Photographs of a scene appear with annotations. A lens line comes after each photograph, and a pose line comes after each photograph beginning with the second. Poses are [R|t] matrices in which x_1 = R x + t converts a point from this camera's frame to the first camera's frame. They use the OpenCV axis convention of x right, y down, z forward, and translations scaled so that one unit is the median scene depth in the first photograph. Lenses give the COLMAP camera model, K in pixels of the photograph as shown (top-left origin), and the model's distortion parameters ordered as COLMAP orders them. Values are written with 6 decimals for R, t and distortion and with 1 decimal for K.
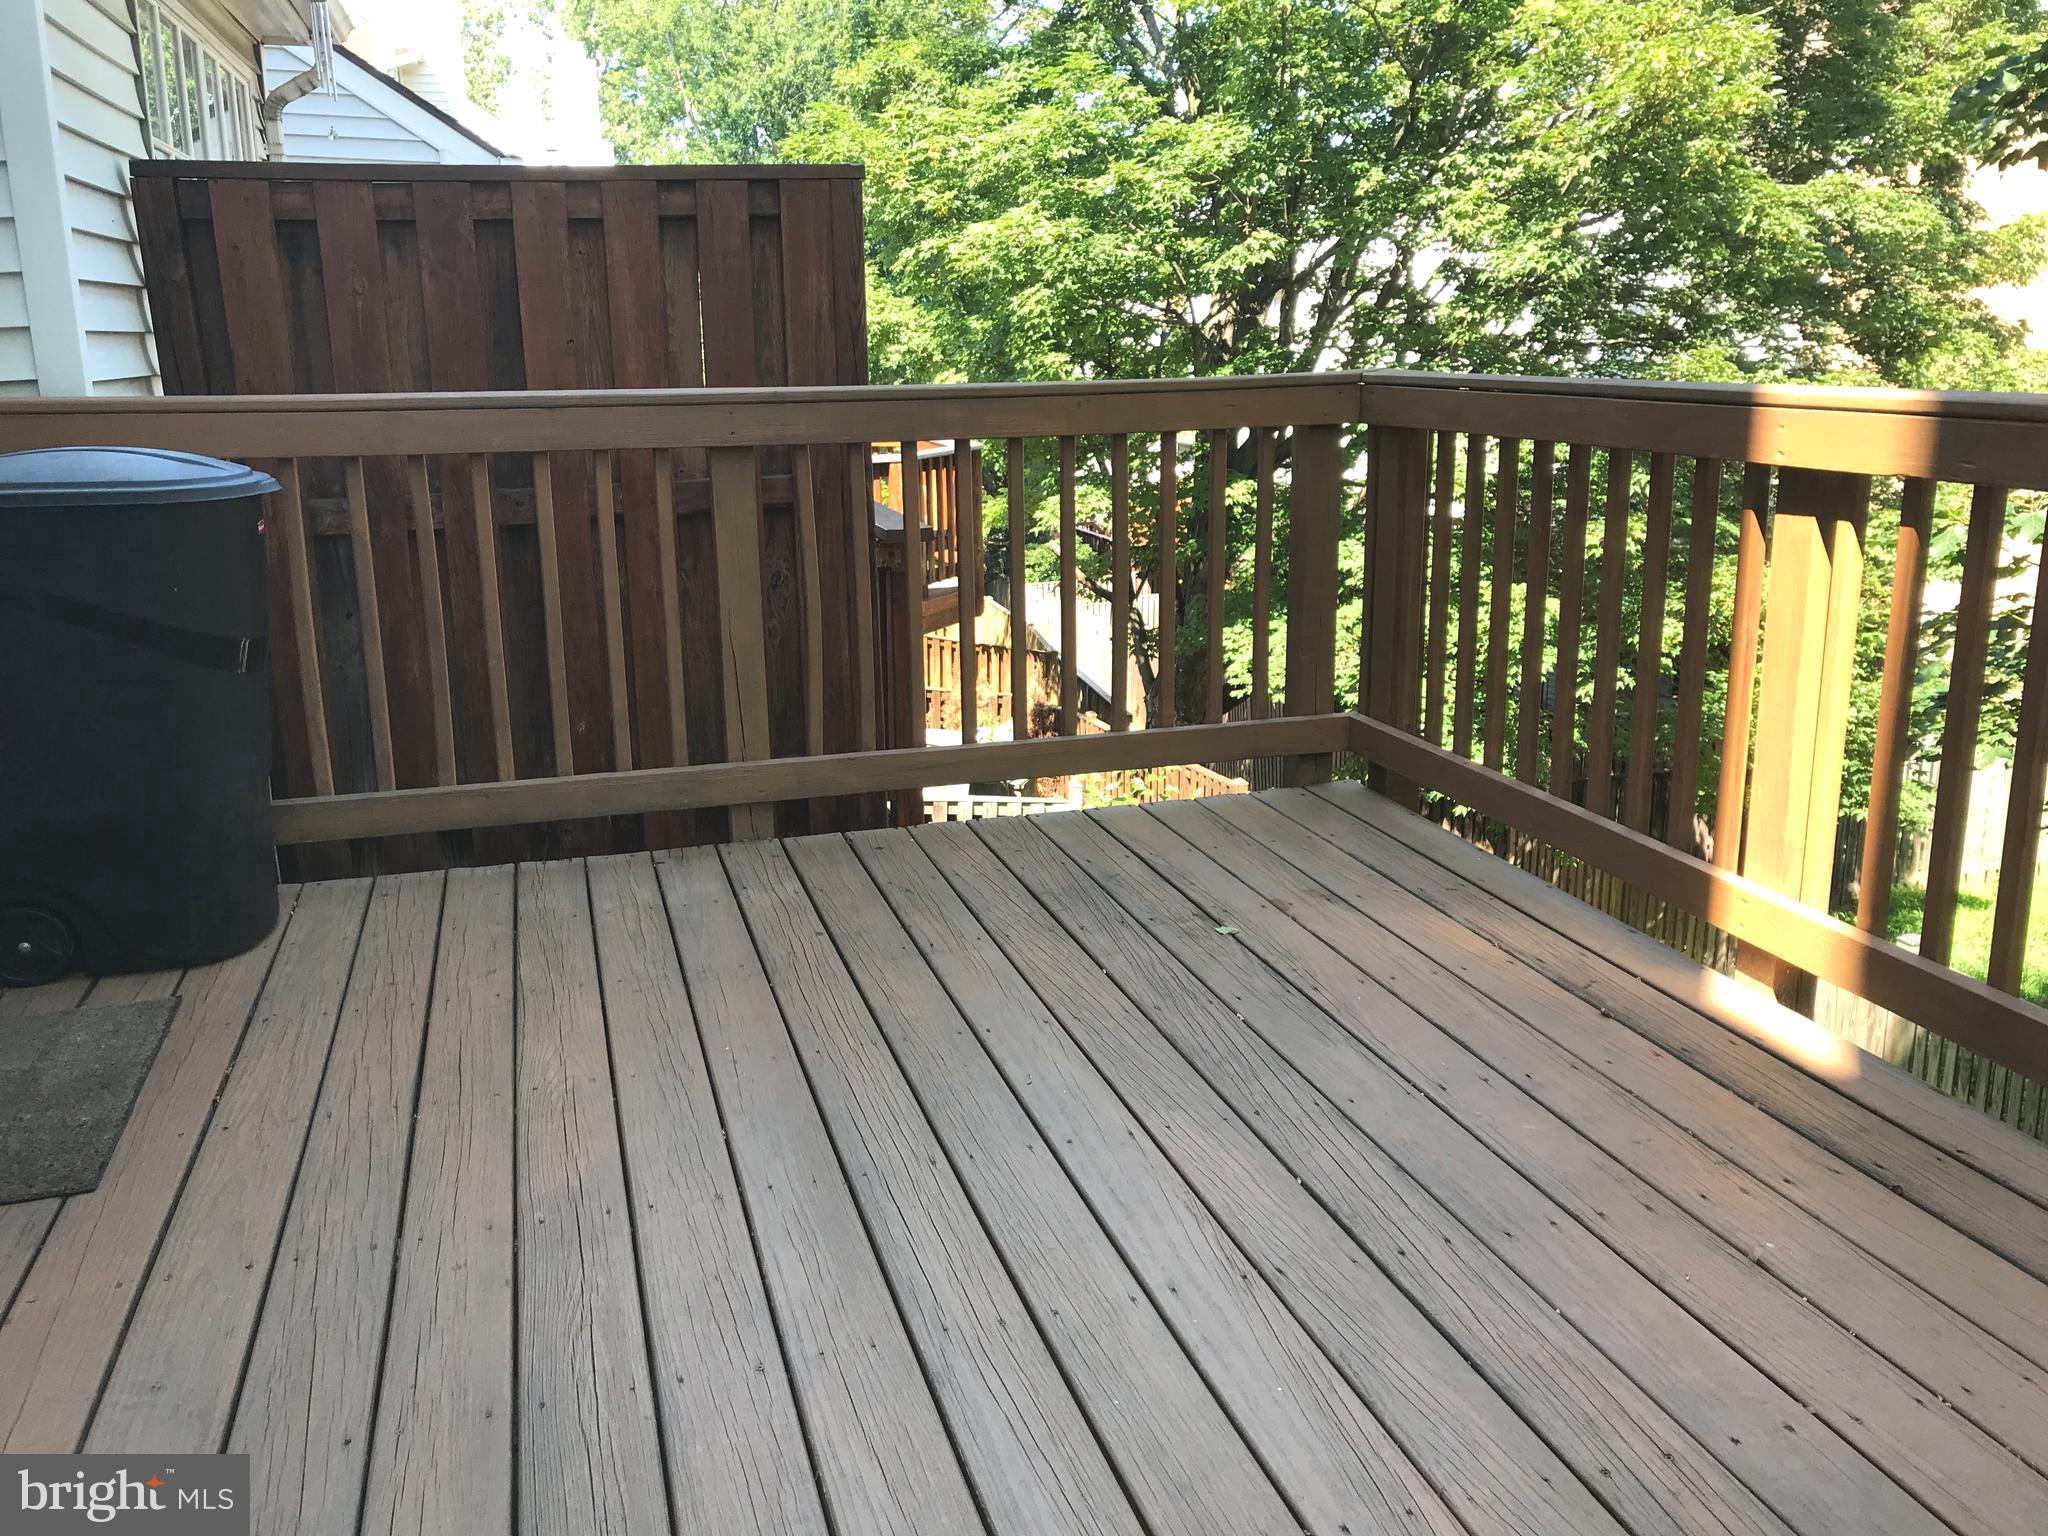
lens RADIAL K [[1670.0, 0, 1026.4], [0, 1670.0, 763.2], [0, 0, 1]] dist [0.003919, 0.000662]
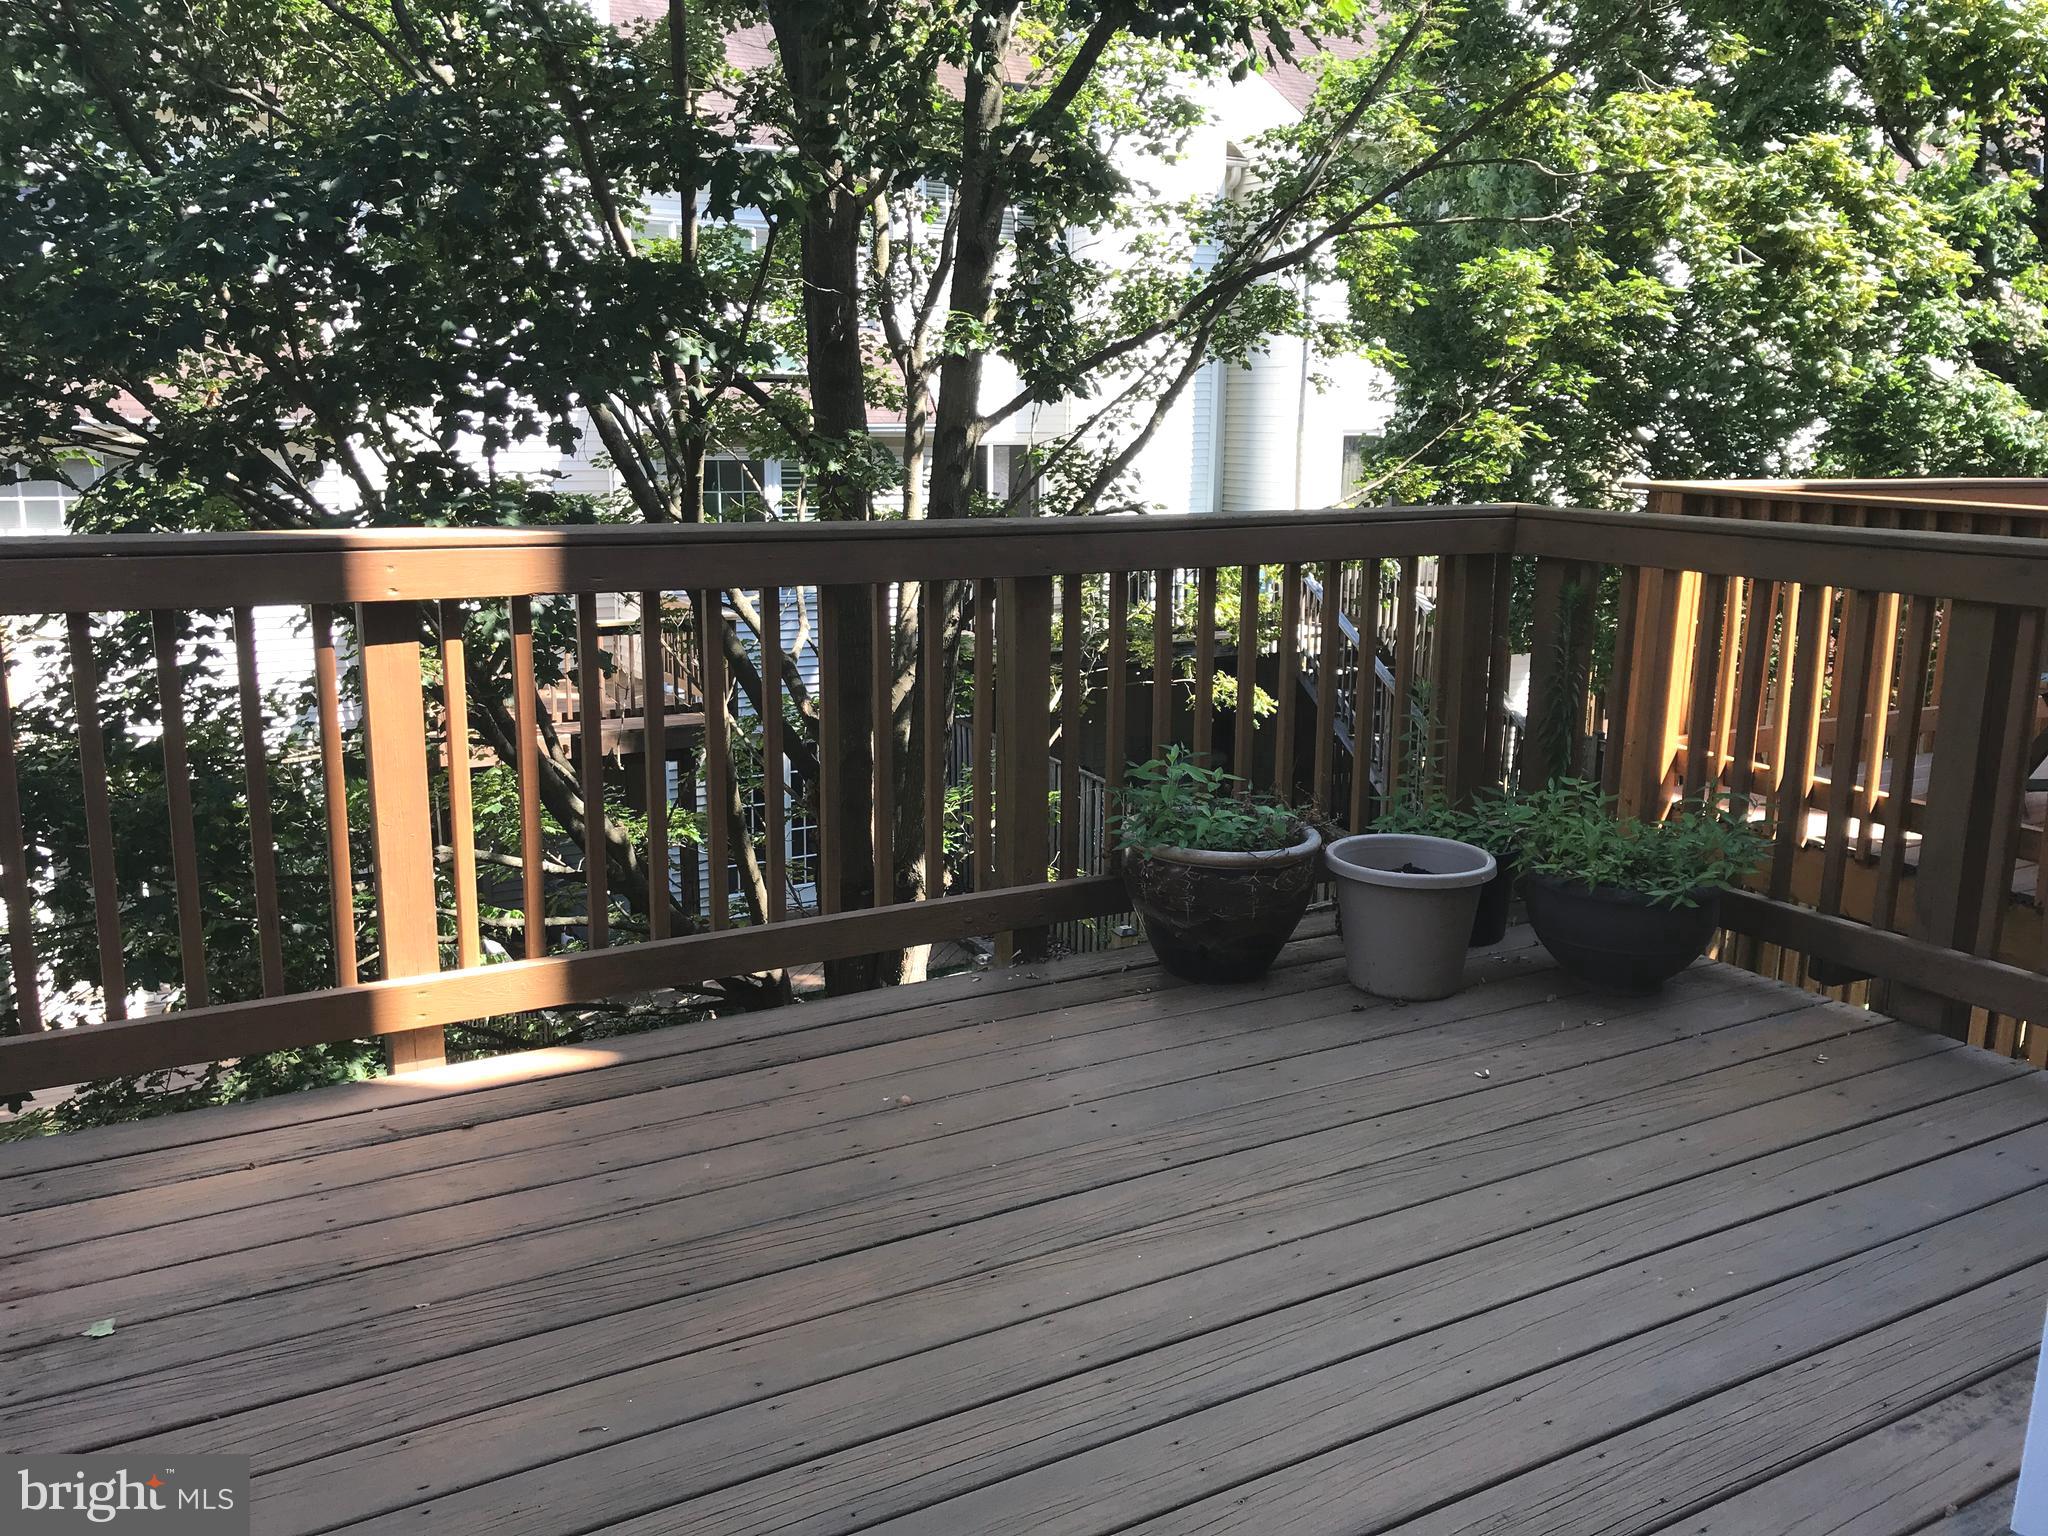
lens RADIAL K [[1670.0, 0, 1024.6], [0, 1670.0, 768.1], [0, 0, 1]] dist [0.003919, 0.000662]
pose [[-0.233685, -0.192247, 0.953117, -0.669239], [0.234540, 0.940167, 0.247140, -0.230523], [-0.943601, 0.281297, -0.174614, 0.763718]]
